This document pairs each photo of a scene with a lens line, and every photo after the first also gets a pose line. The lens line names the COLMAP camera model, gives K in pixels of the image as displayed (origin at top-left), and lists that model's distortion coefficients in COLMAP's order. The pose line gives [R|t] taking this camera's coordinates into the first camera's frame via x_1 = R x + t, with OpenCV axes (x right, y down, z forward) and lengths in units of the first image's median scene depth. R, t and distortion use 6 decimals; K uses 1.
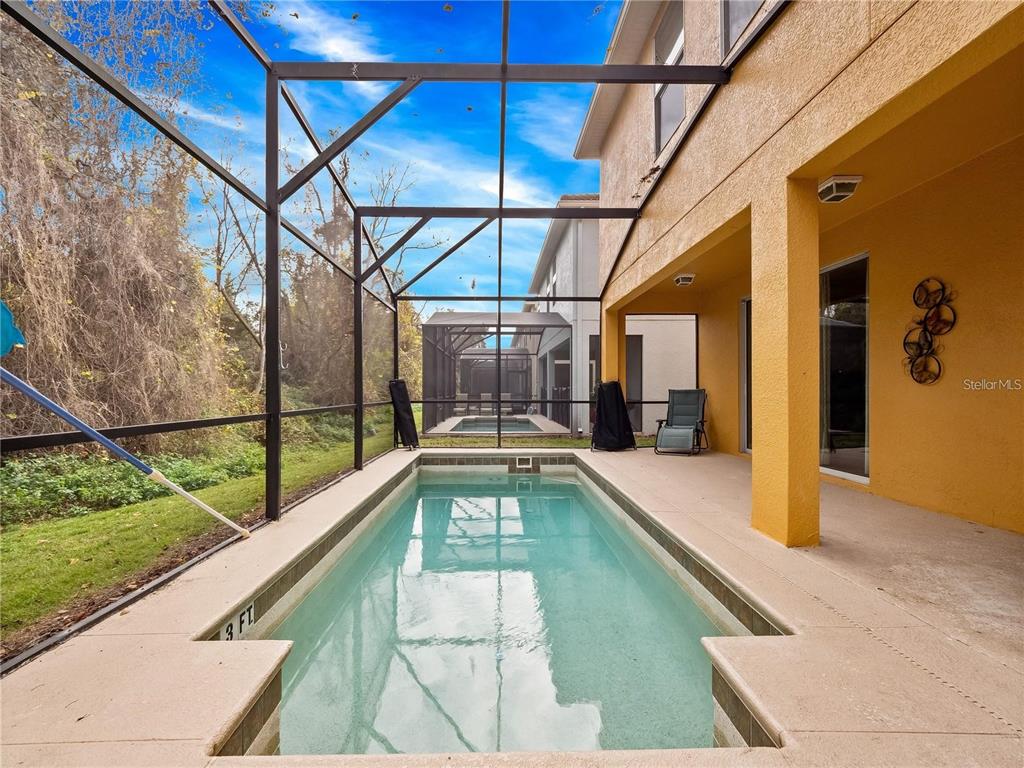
lens RADIAL K [[437.4, 0, 506.2], [0, 437.4, 386.8], [0, 0, 1]] dist [0.000342, -0.003551]
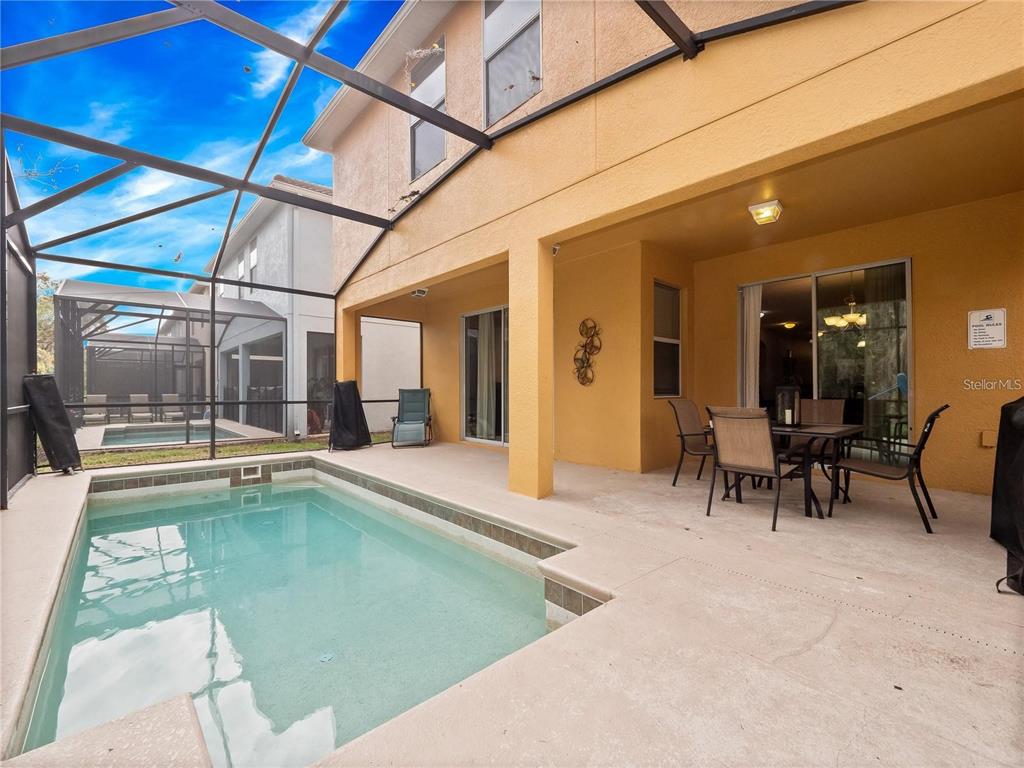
lens RADIAL K [[437.4, 0, 511.7], [0, 437.4, 386.6], [0, 0, 1]] dist [0.000342, -0.003551]
pose [[0.749964, 0.003053, 0.661471, -0.148506], [-0.003923, 0.999992, -0.000168, -0.000555], [-0.661467, -0.002468, 0.749971, -0.003798]]
